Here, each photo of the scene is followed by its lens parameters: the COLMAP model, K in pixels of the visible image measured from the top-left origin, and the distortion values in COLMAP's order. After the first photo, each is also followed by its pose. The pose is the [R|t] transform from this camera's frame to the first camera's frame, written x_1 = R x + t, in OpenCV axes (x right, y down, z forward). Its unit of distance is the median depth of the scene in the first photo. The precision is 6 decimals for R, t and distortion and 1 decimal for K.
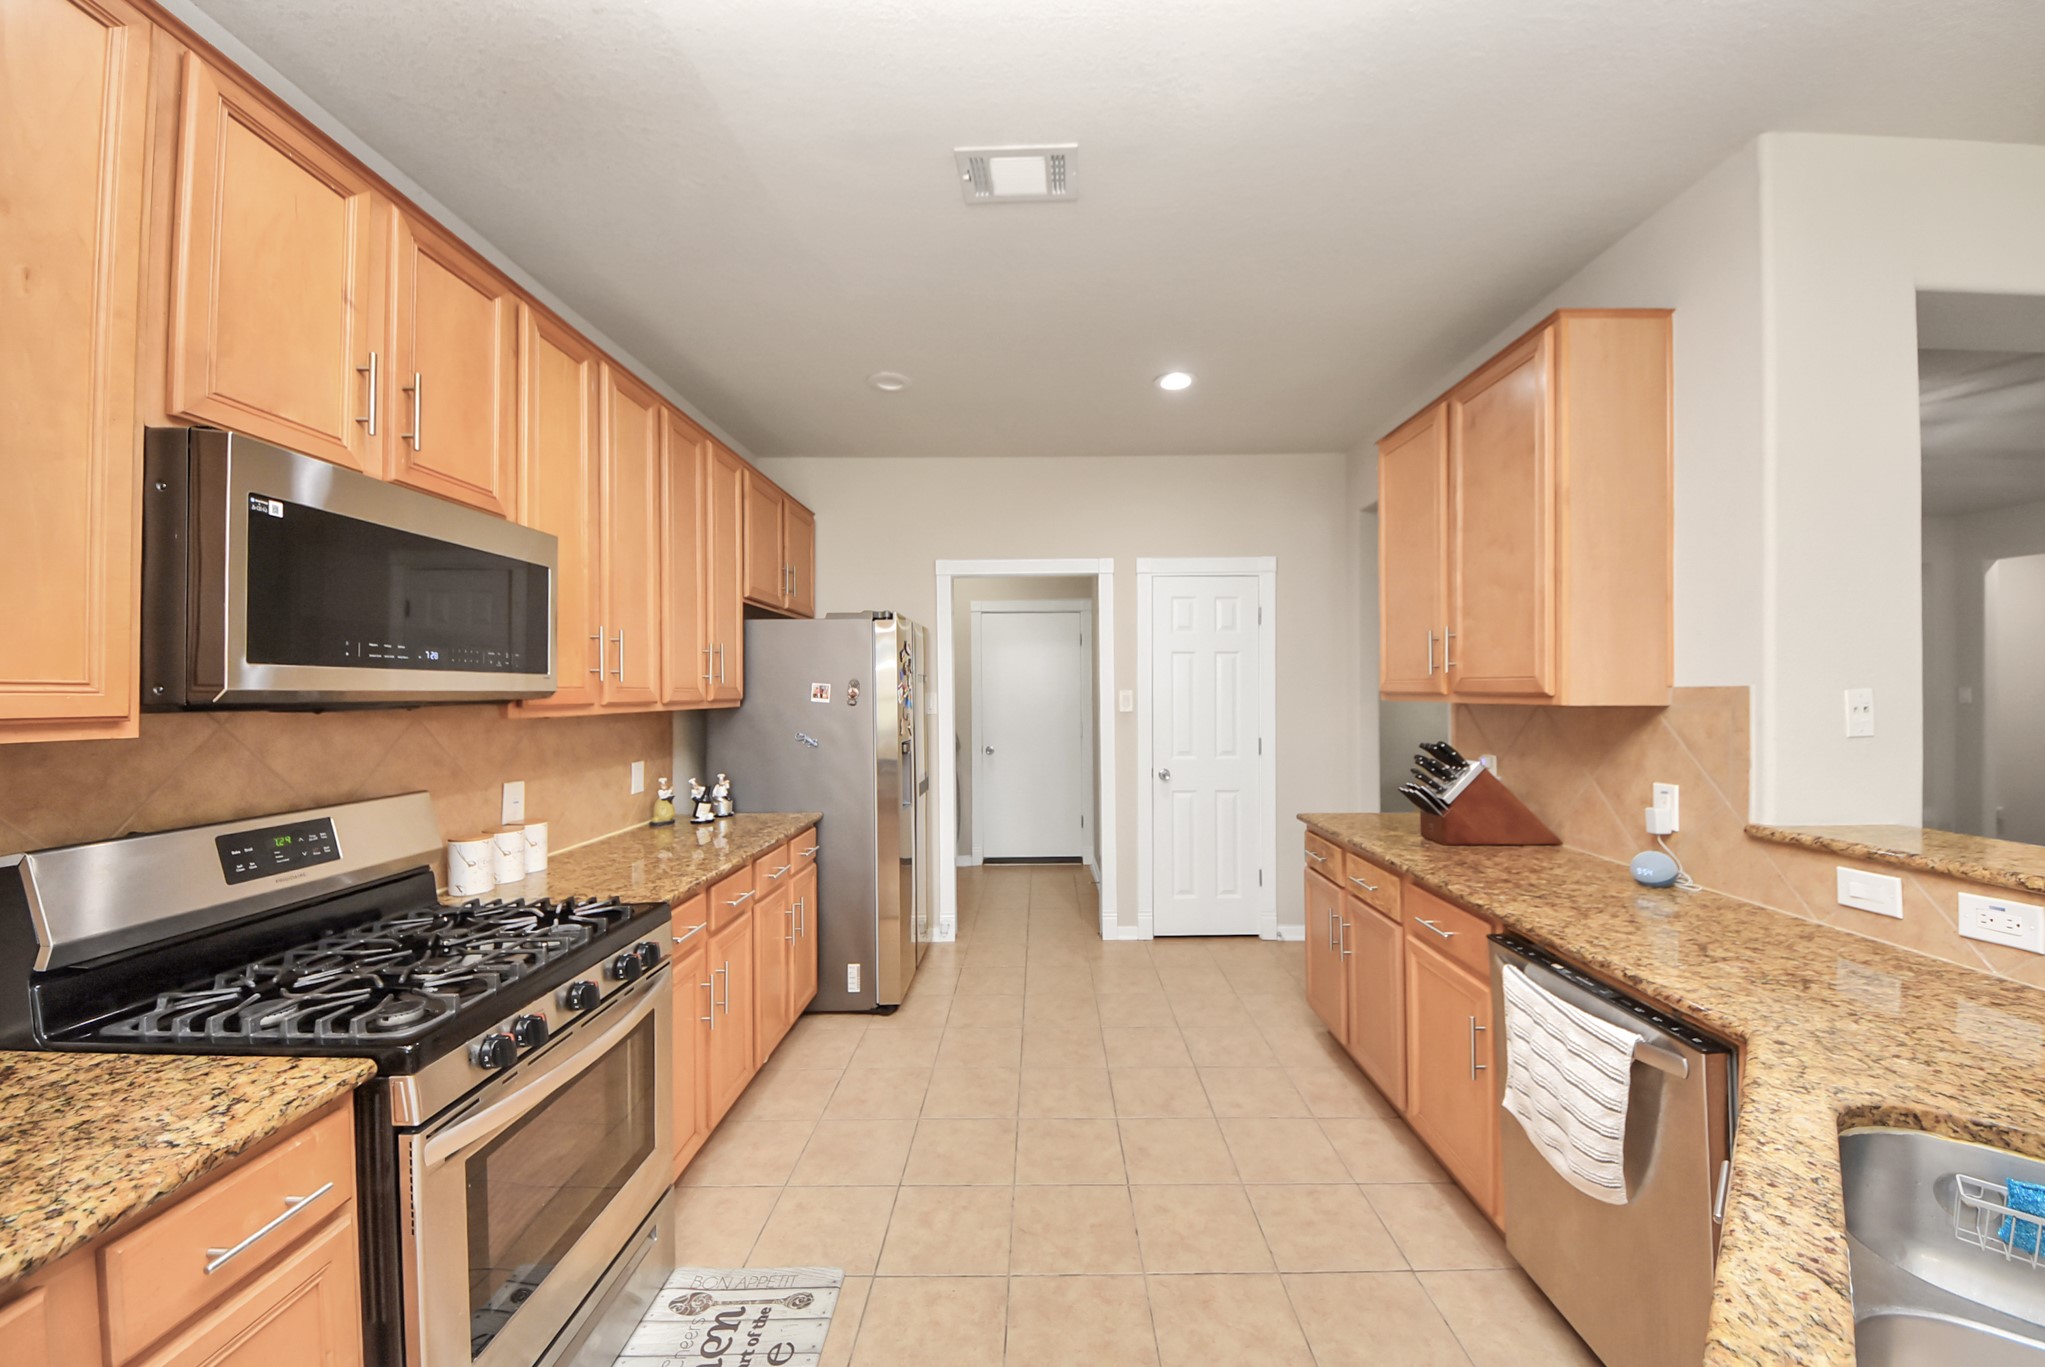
lens RADIAL K [[752.1, 0, 1032.6], [0, 752.1, 681.2], [0, 0, 1]] dist [-0.000799, -0.007896]
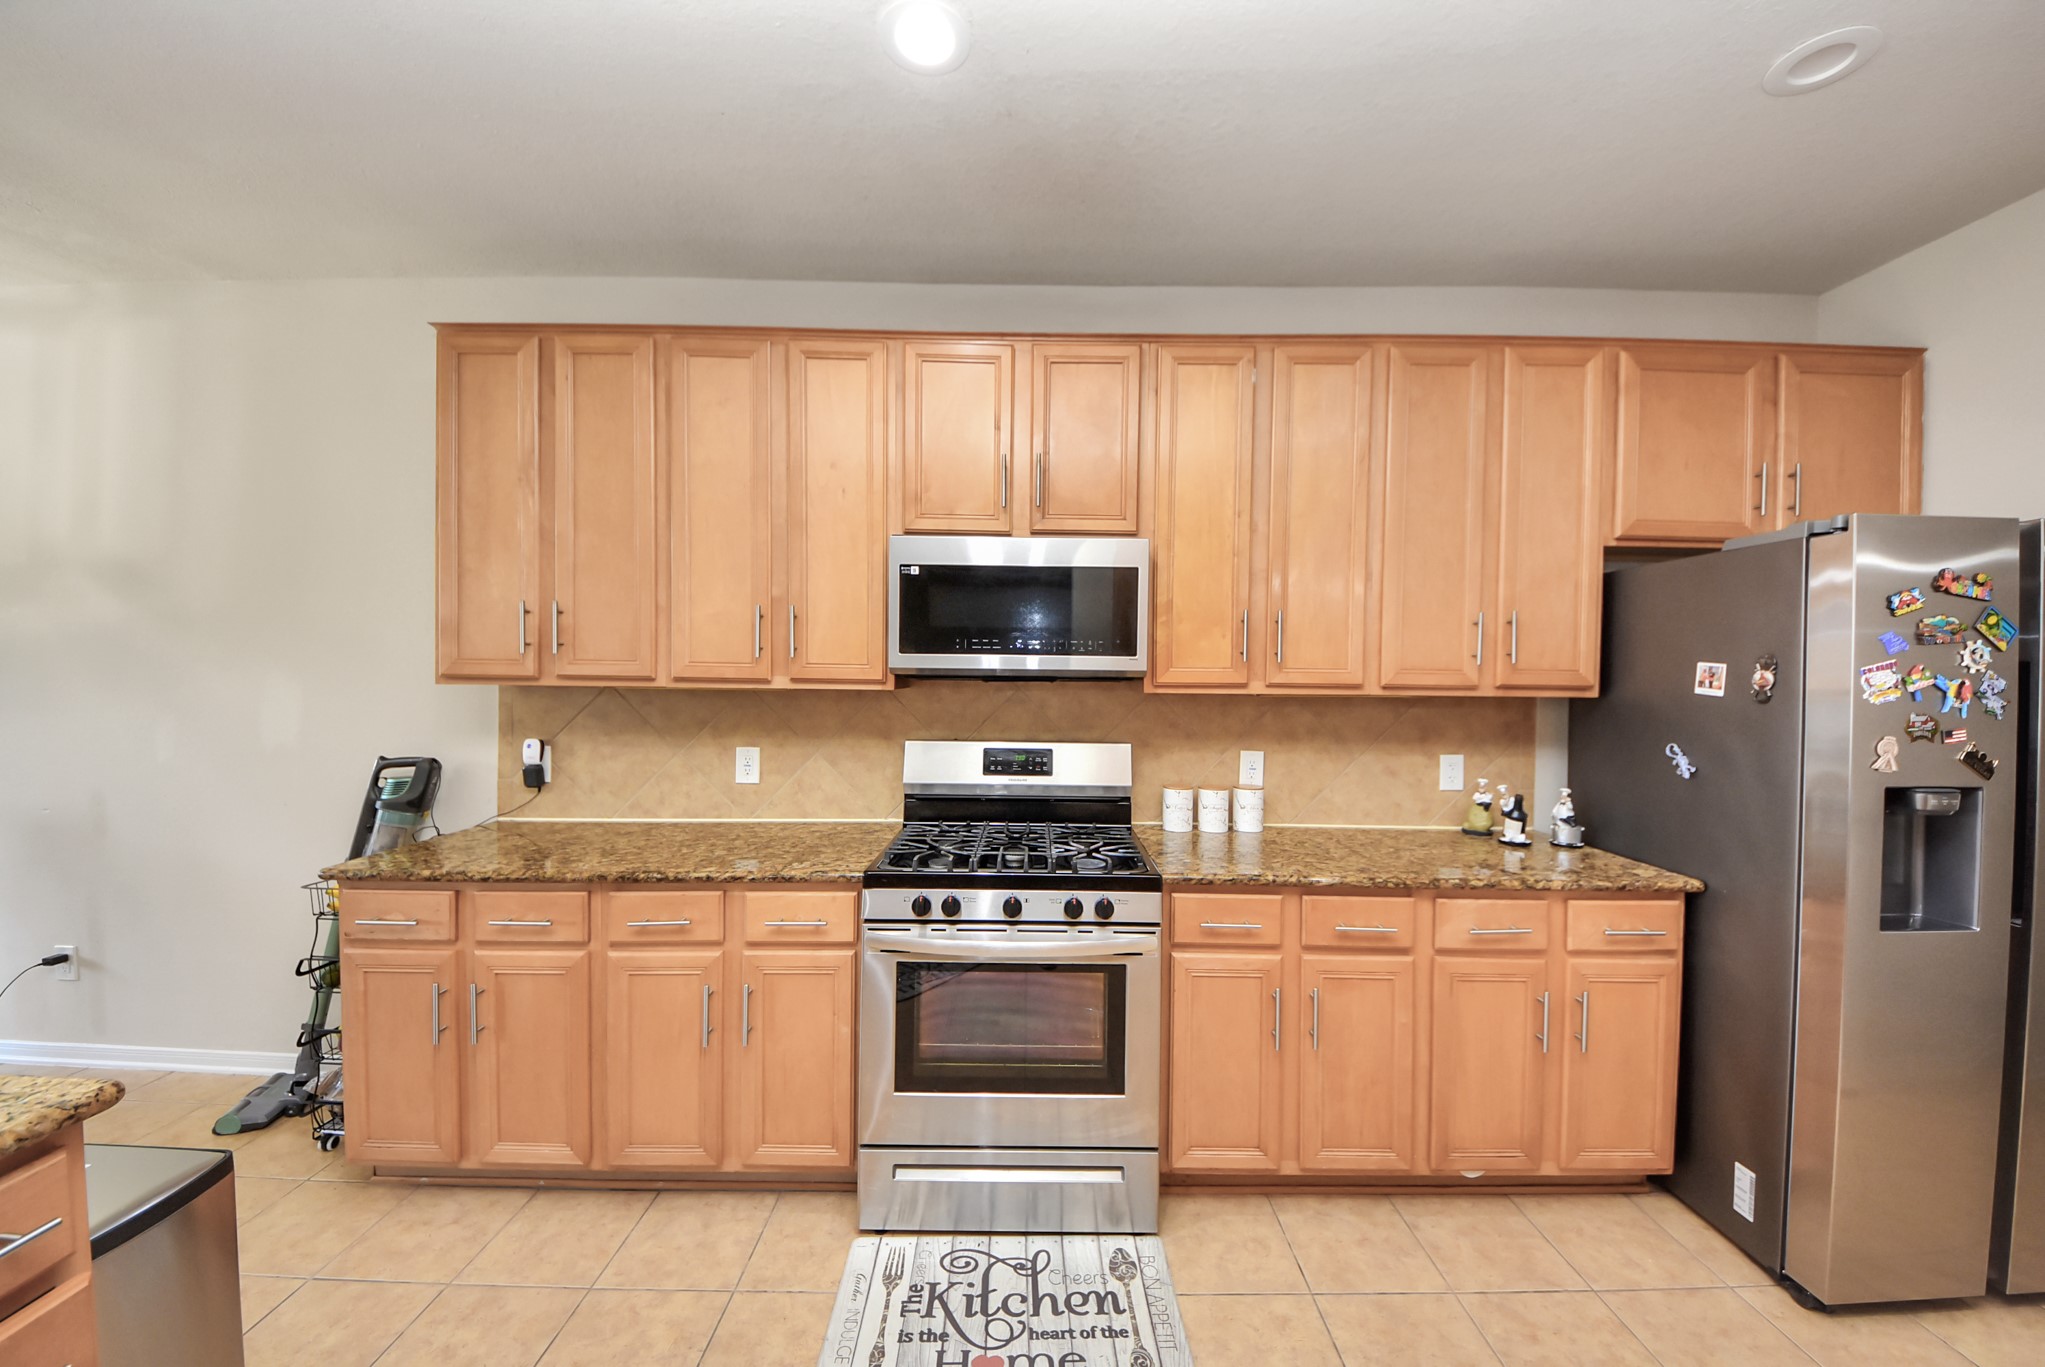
lens RADIAL K [[752.1, 0, 1047.9], [0, 752.1, 669.4], [0, 0, 1]] dist [-0.000799, -0.007896]
pose [[0.007133, 0.015770, -0.999850, 0.553311], [0.002428, 0.999872, 0.015788, -0.008596], [0.999972, -0.002541, 0.007093, 0.870969]]
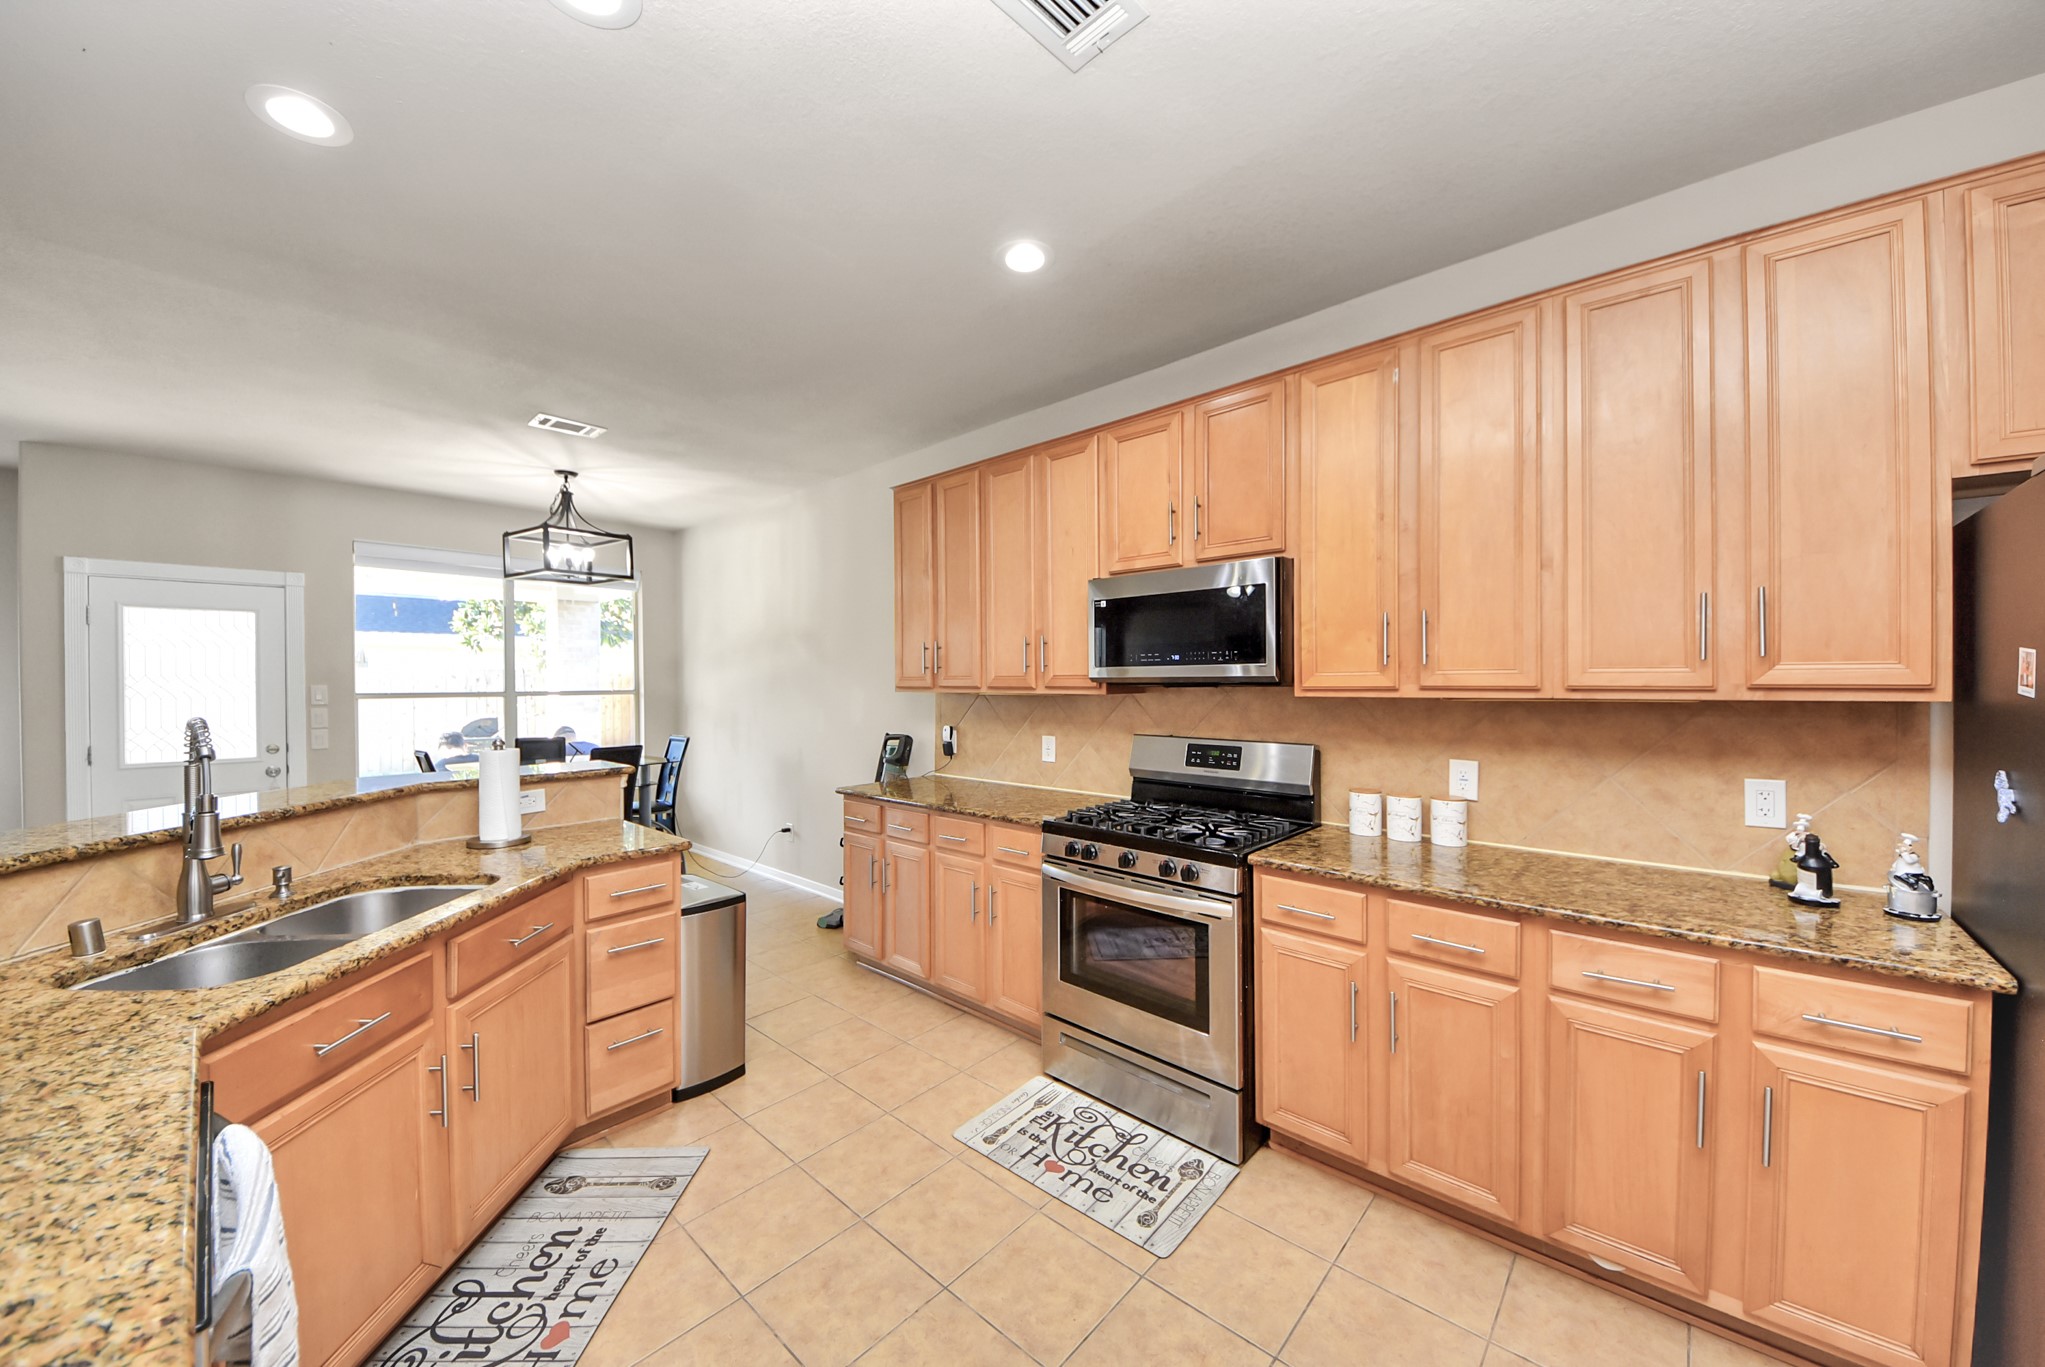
lens RADIAL K [[752.1, 0, 1032.4], [0, 752.1, 667.9], [0, 0, 1]] dist [-0.000799, -0.007896]
pose [[-0.683076, 0.009870, -0.730280, 0.619211], [0.028306, 0.999515, -0.012967, 0.003762], [0.729798, -0.029529, -0.683024, 1.649091]]
